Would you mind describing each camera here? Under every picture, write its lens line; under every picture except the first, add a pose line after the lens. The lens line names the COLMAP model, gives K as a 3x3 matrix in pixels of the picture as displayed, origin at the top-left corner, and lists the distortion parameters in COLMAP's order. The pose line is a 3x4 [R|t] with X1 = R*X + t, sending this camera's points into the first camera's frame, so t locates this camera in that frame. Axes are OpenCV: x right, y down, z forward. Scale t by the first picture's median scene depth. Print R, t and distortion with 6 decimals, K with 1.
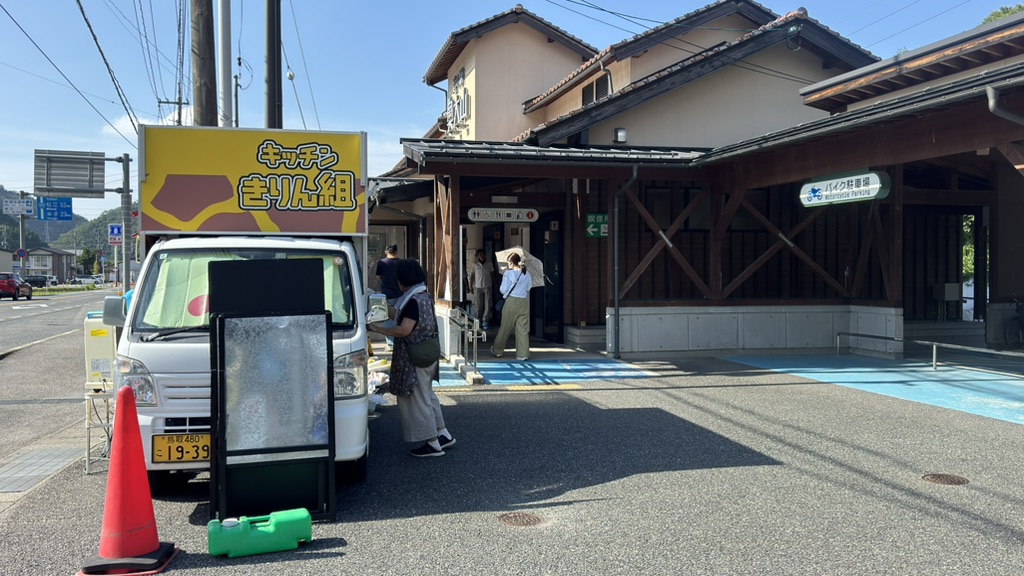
lens RADIAL K [[832.8, 0, 509.5], [0, 832.8, 294.7], [0, 0, 1]] dist [0.101998, -0.092661]
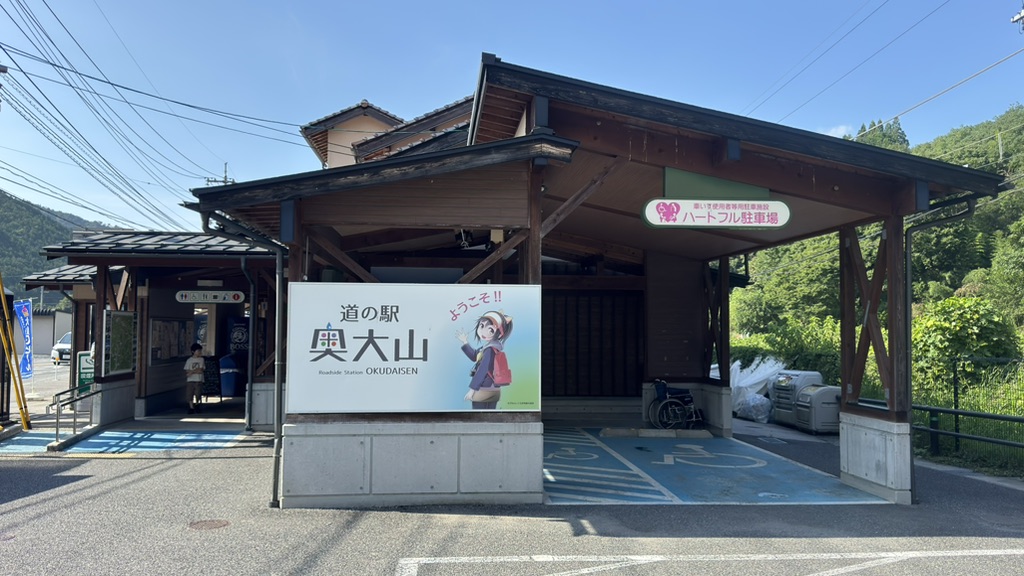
lens RADIAL K [[832.8, 0, 511.2], [0, 832.8, 290.1], [0, 0, 1]] dist [0.101998, -0.092661]
pose [[0.989603, 0.000157, -0.143826, 0.589622], [-0.011501, 0.996883, -0.078048, -0.023127], [0.143365, 0.078891, 0.986520, -0.054660]]
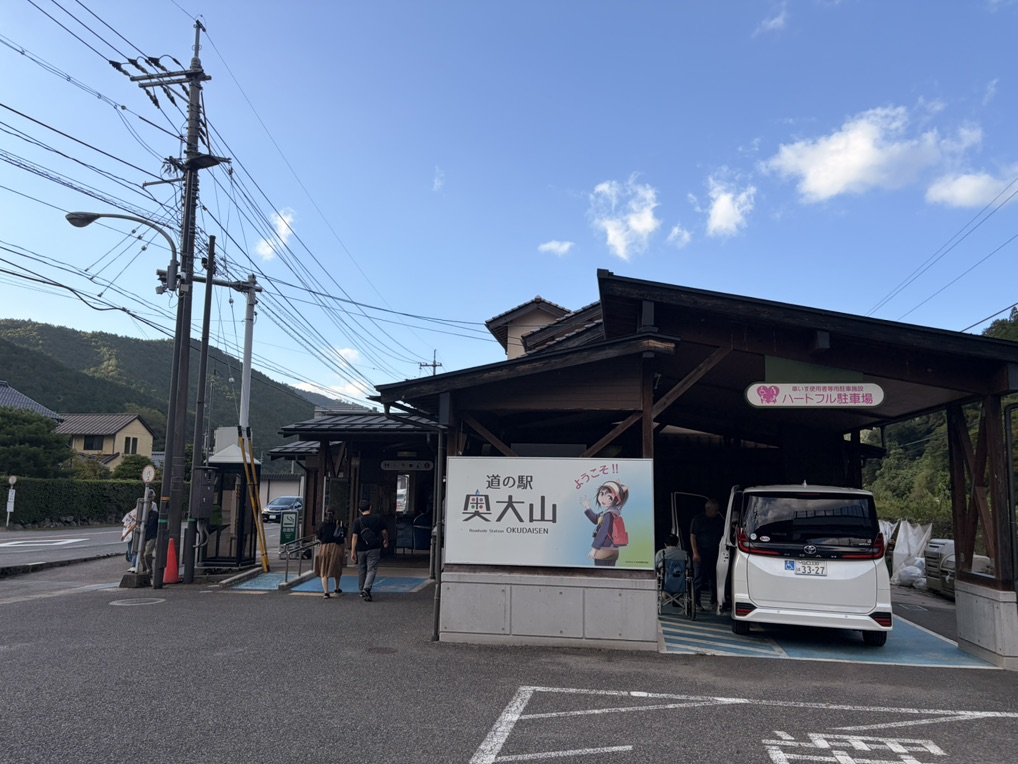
lens RADIAL K [[768.3, 0, 514.0], [0, 768.3, 382.3], [0, 0, 1]] dist [0.041568, -0.042585]
pose [[0.931619, -0.034580, -0.361787, 0.653291], [-0.029666, 0.984906, -0.170531, -0.023610], [0.362223, 0.169603, 0.916531, -0.106386]]
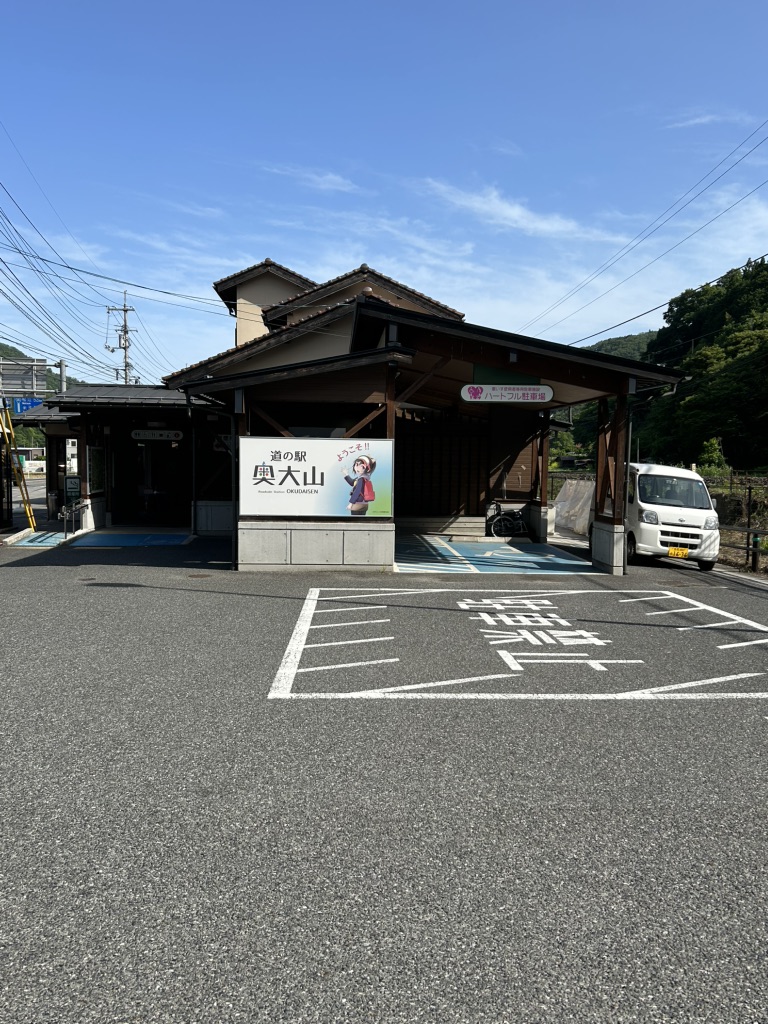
lens RADIAL K [[878.5, 0, 393.0], [0, 878.5, 519.9], [0, 0, 1]] dist [0.084761, -0.010765]
pose [[0.986496, 0.026414, -0.161639, 0.693399], [-0.019800, 0.998905, 0.042395, -0.023731], [0.162582, -0.038623, 0.985939, -0.479834]]
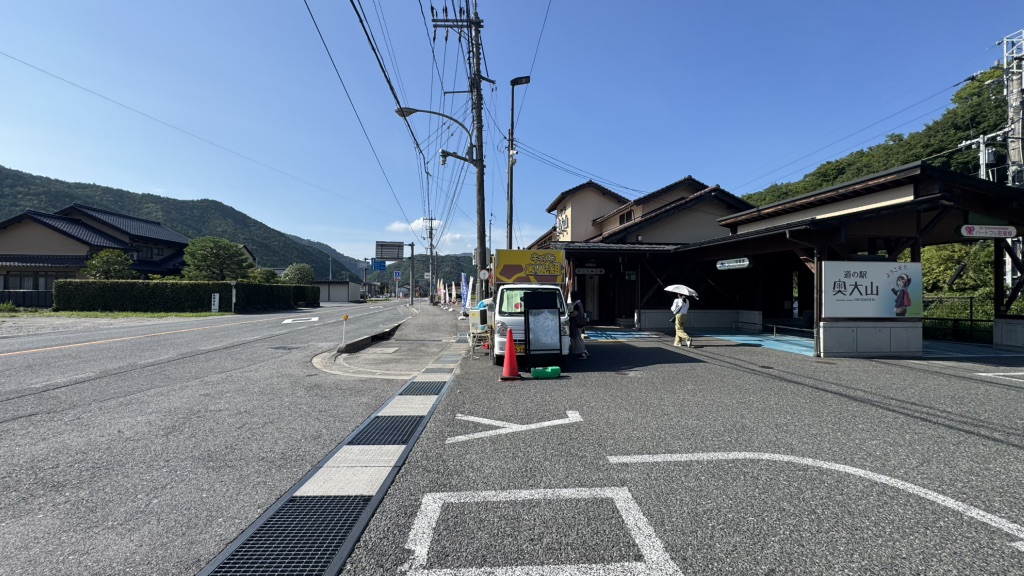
lens RADIAL K [[405.8, 0, 514.0], [0, 405.8, 292.3], [0, 0, 1]] dist [-0.002472, 0.000186]
pose [[0.990201, 0.006730, -0.139484, -0.065219], [-0.010922, 0.999511, -0.029313, 0.002793], [0.139219, 0.030550, 0.989790, -0.215065]]
